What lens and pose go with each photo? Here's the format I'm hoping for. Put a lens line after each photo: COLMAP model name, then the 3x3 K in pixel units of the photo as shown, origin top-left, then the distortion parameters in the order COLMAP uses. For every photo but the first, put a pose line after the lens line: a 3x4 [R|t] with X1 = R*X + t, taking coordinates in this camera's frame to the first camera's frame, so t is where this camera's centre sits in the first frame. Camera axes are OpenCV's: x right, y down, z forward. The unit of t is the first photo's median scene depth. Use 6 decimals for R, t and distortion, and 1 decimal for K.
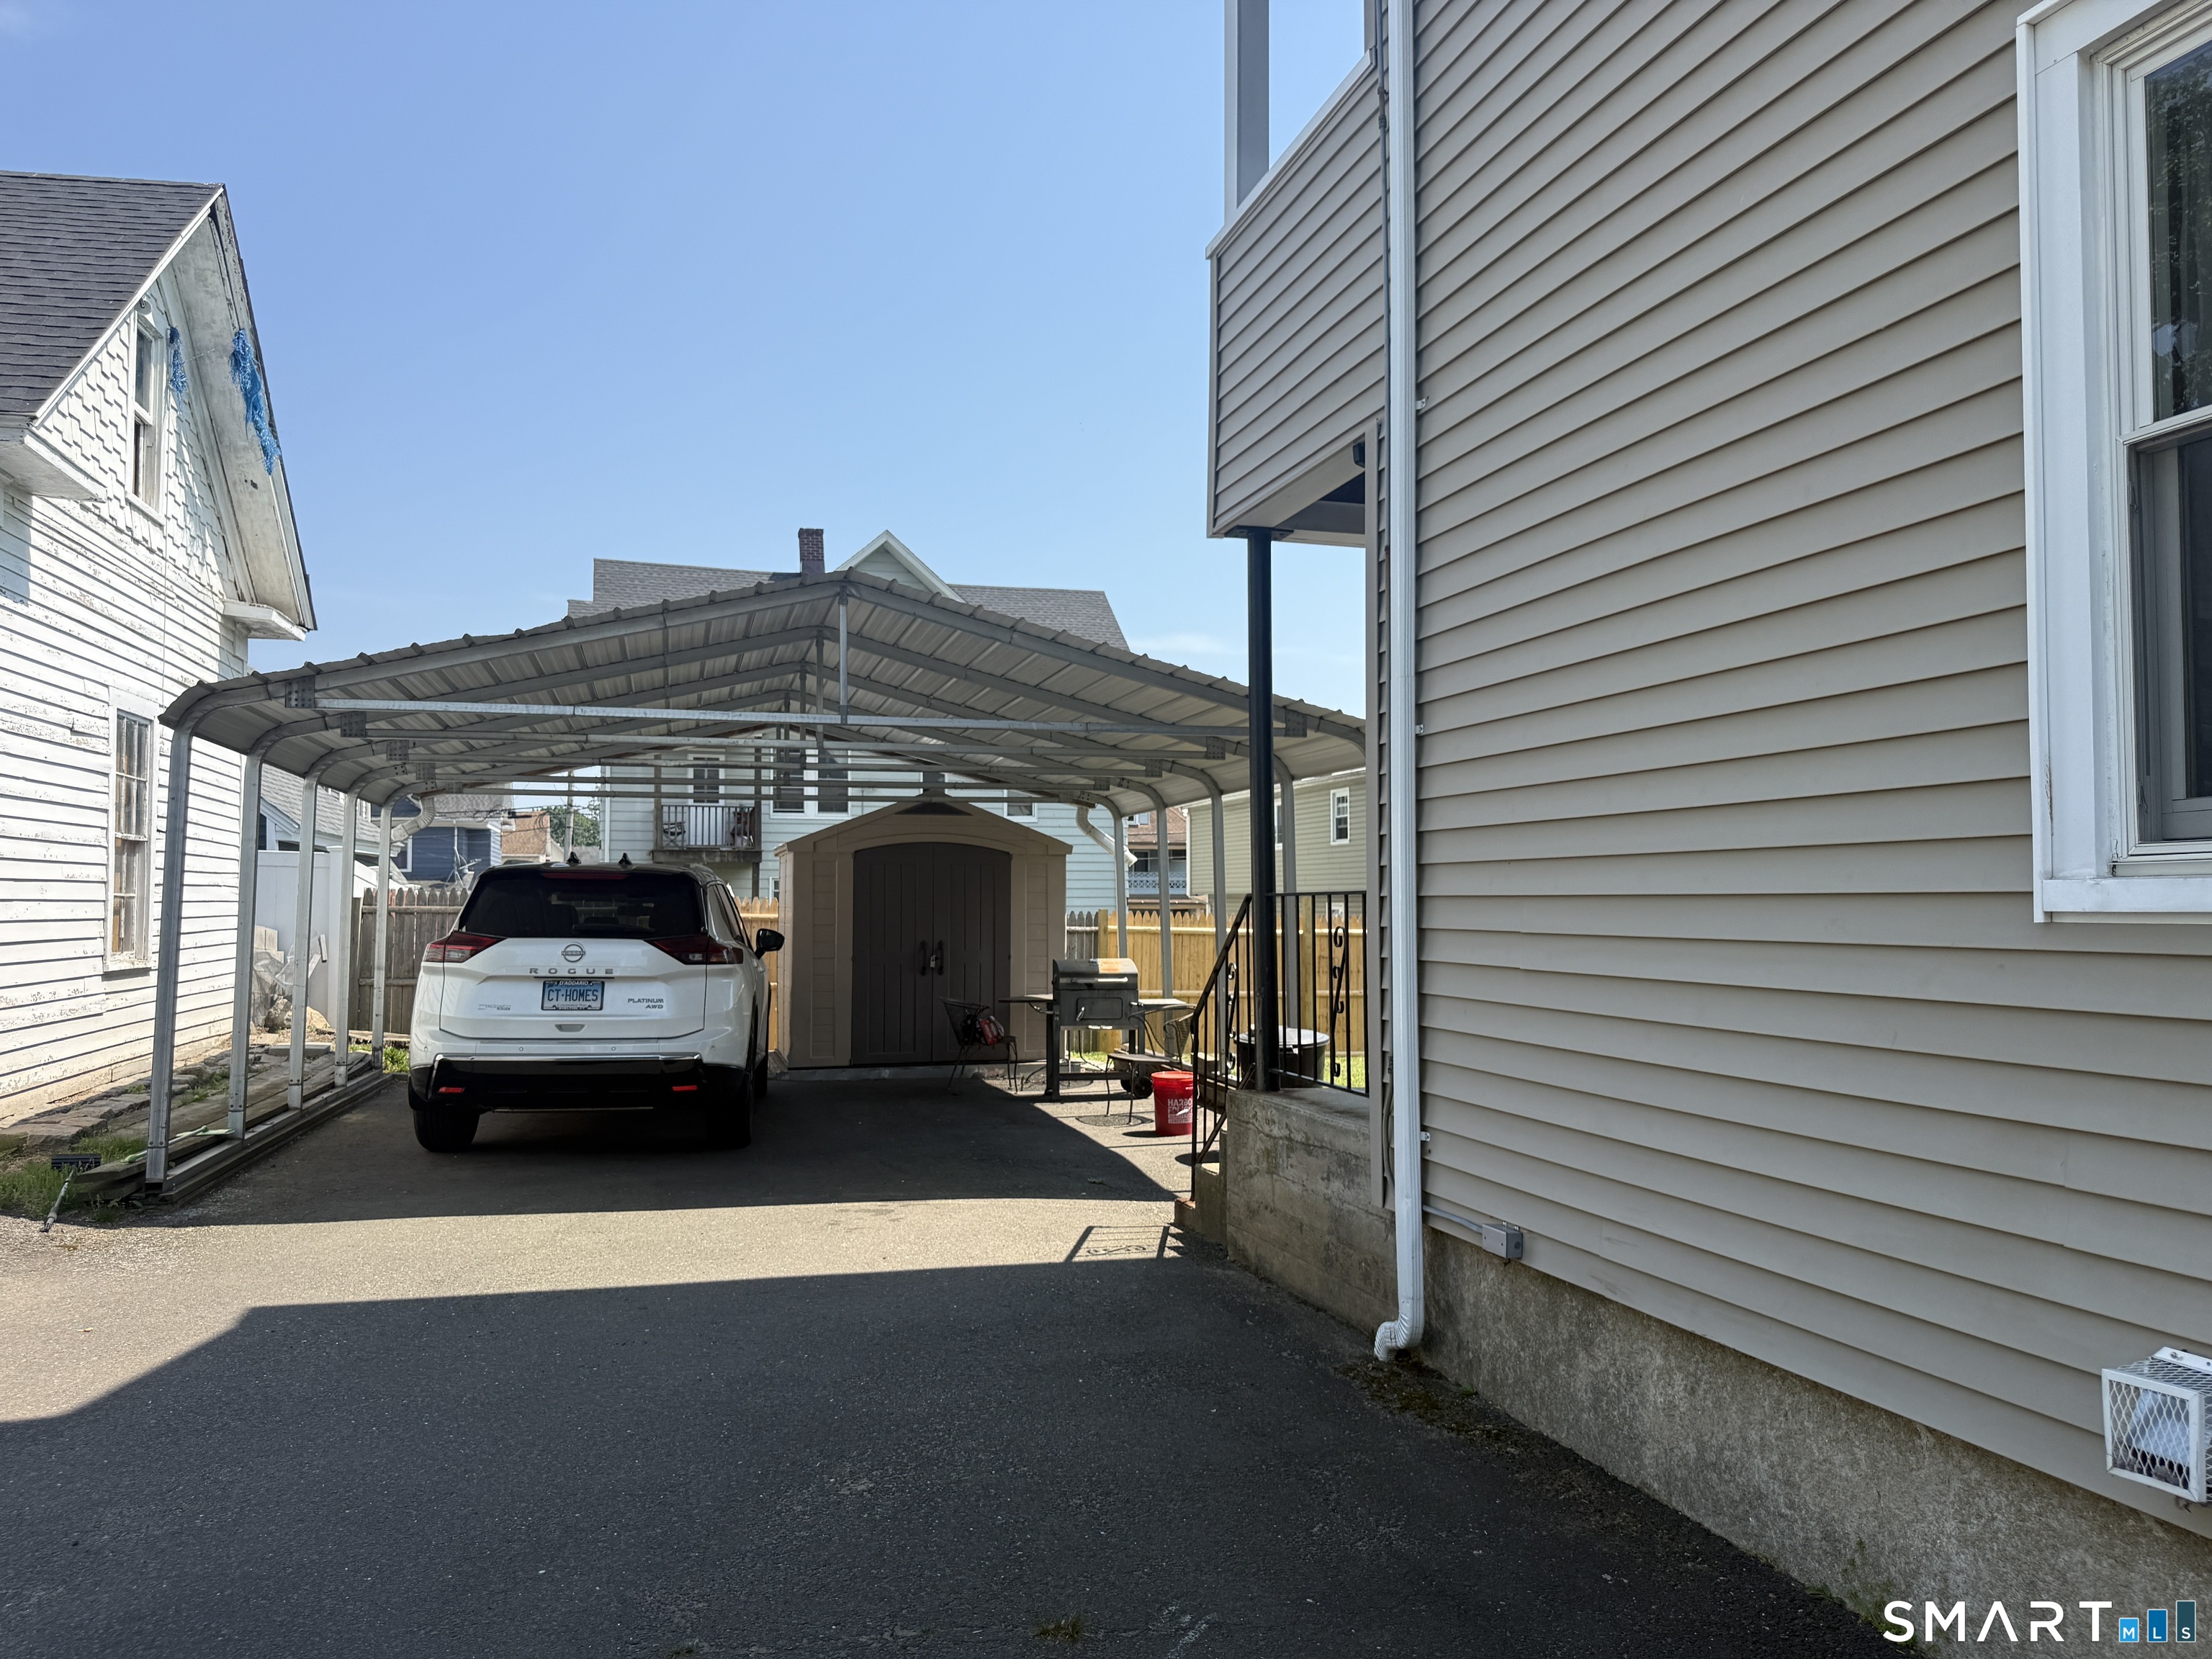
lens RADIAL K [[1564.3, 0, 1113.4], [0, 1564.3, 831.7], [0, 0, 1]] dist [-0.005649, -0.004981]
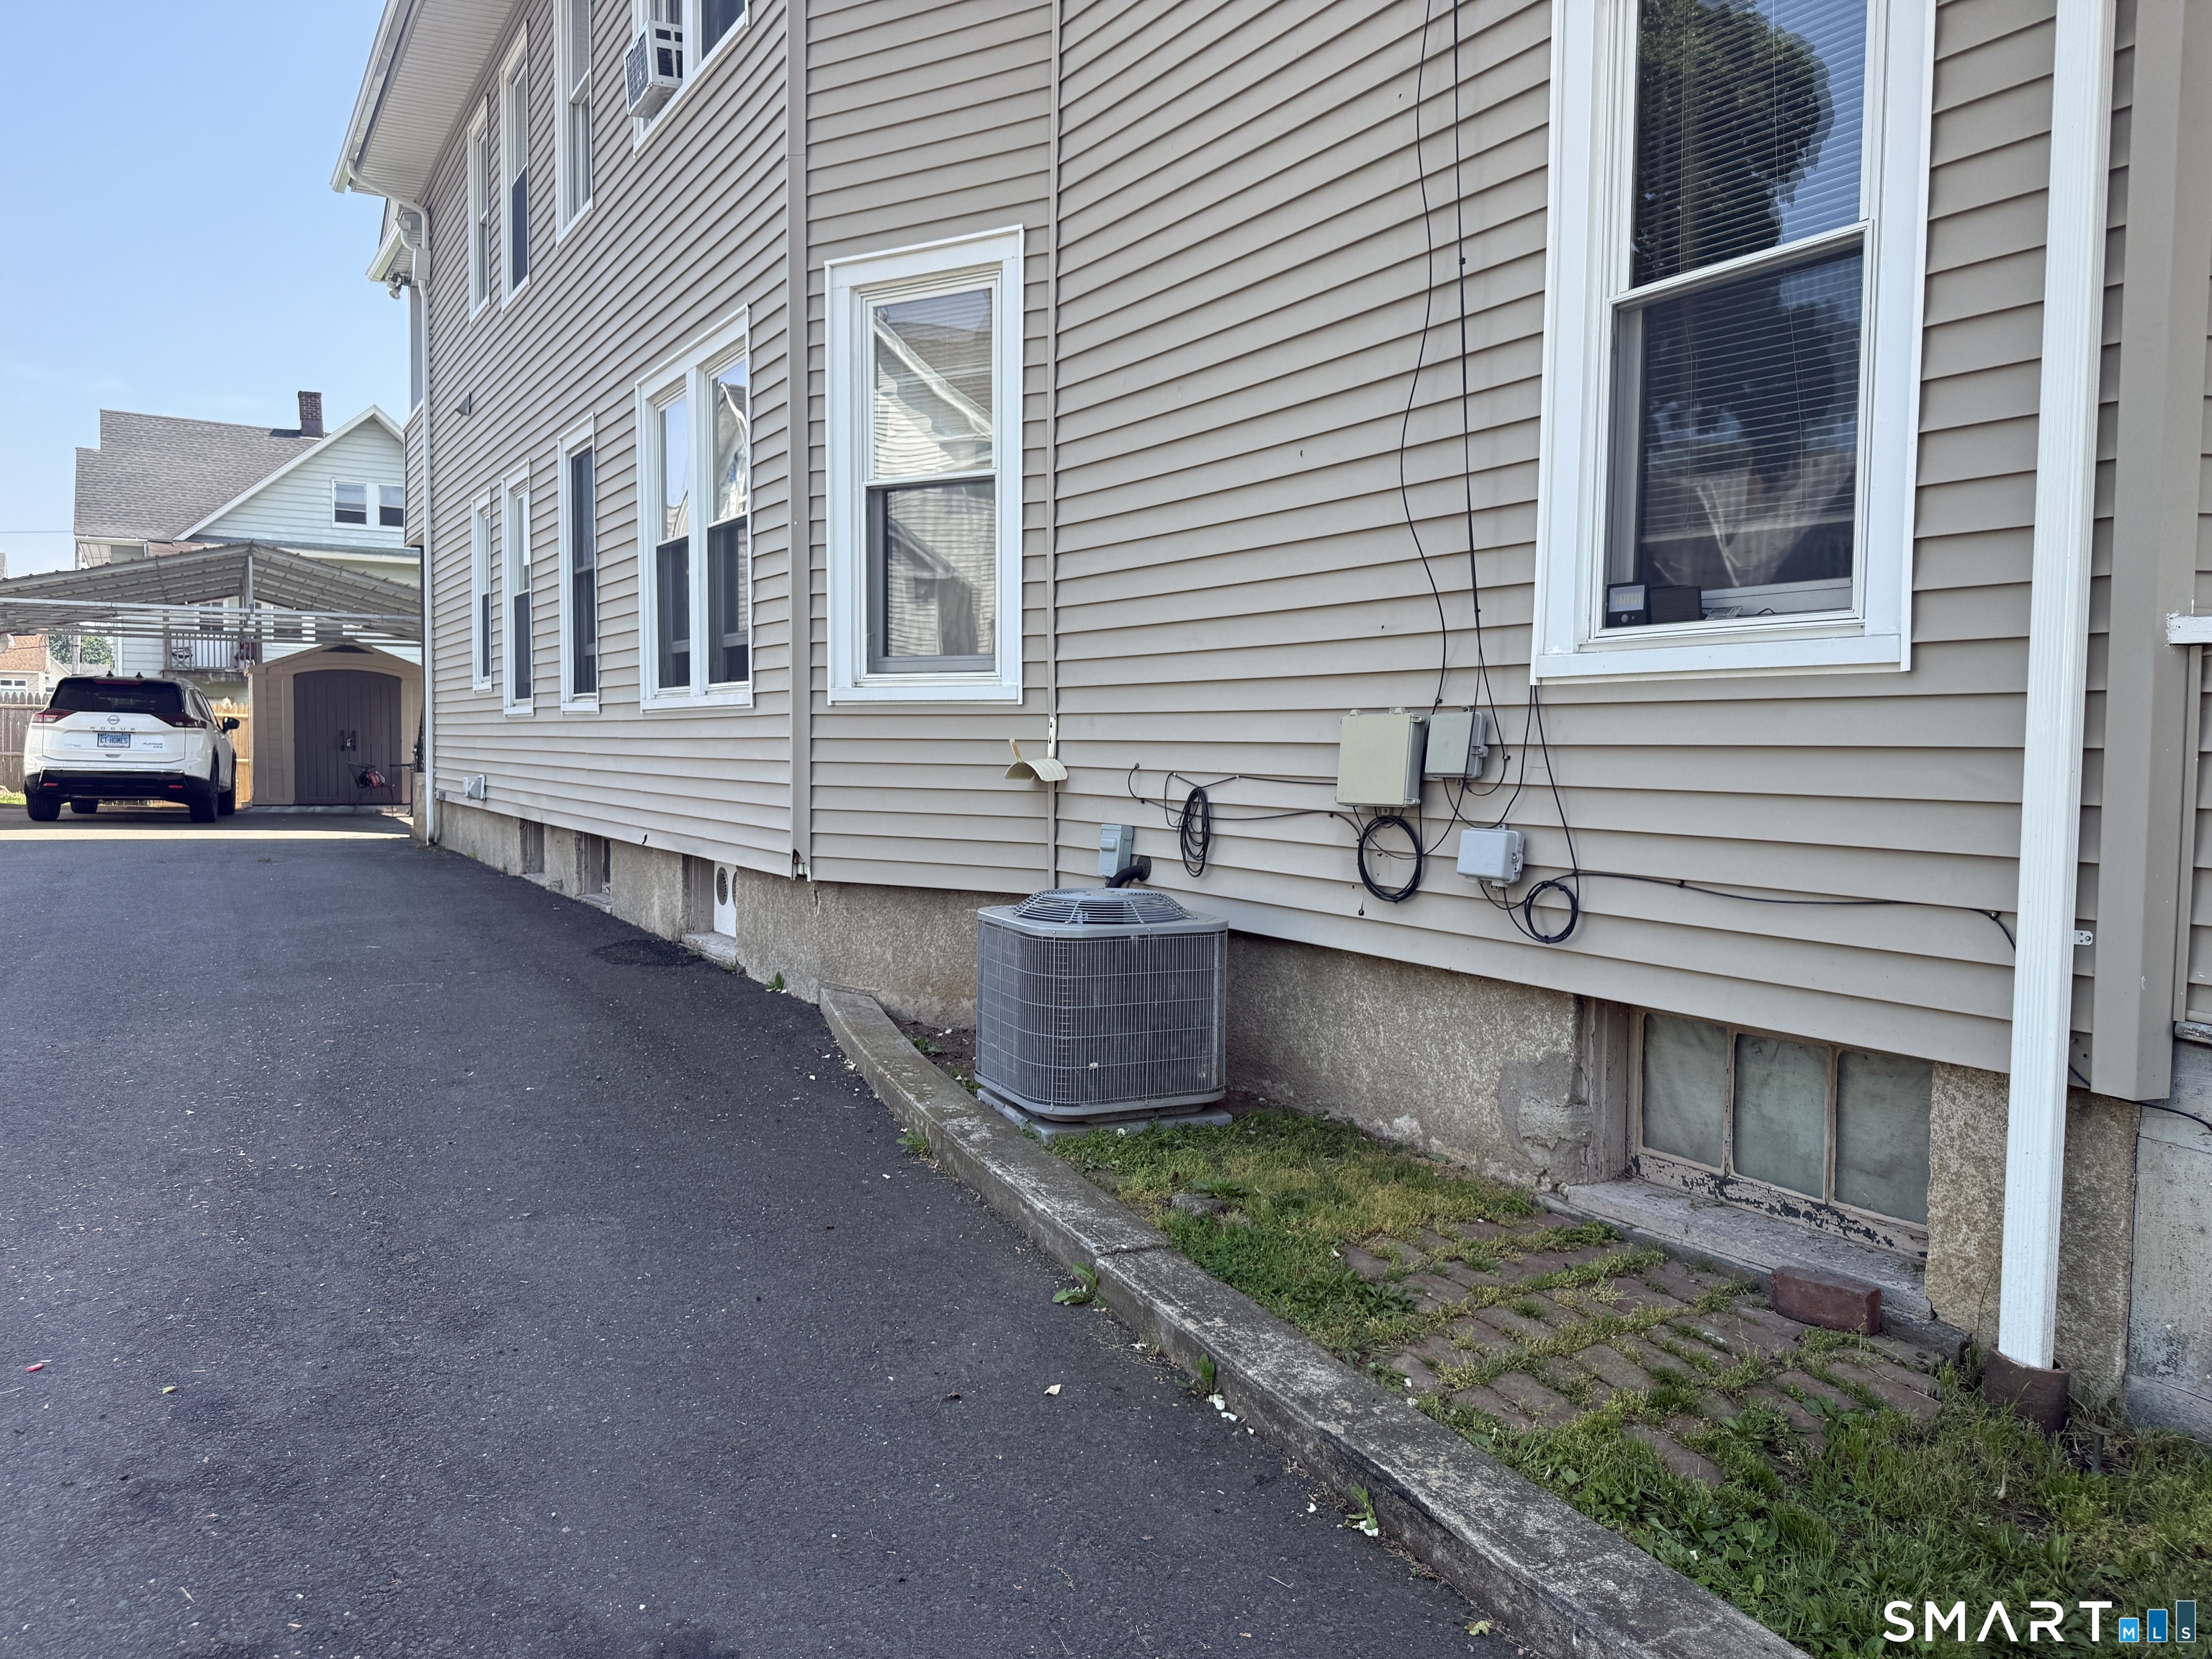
lens RADIAL K [[1564.3, 0, 1091.5], [0, 1564.3, 829.7], [0, 0, 1]] dist [-0.005649, -0.004981]
pose [[0.970039, 0.002250, 0.242940, 0.352068], [-0.027245, 0.994657, 0.099577, -0.015889], [-0.241418, -0.103213, 0.964917, -1.135145]]
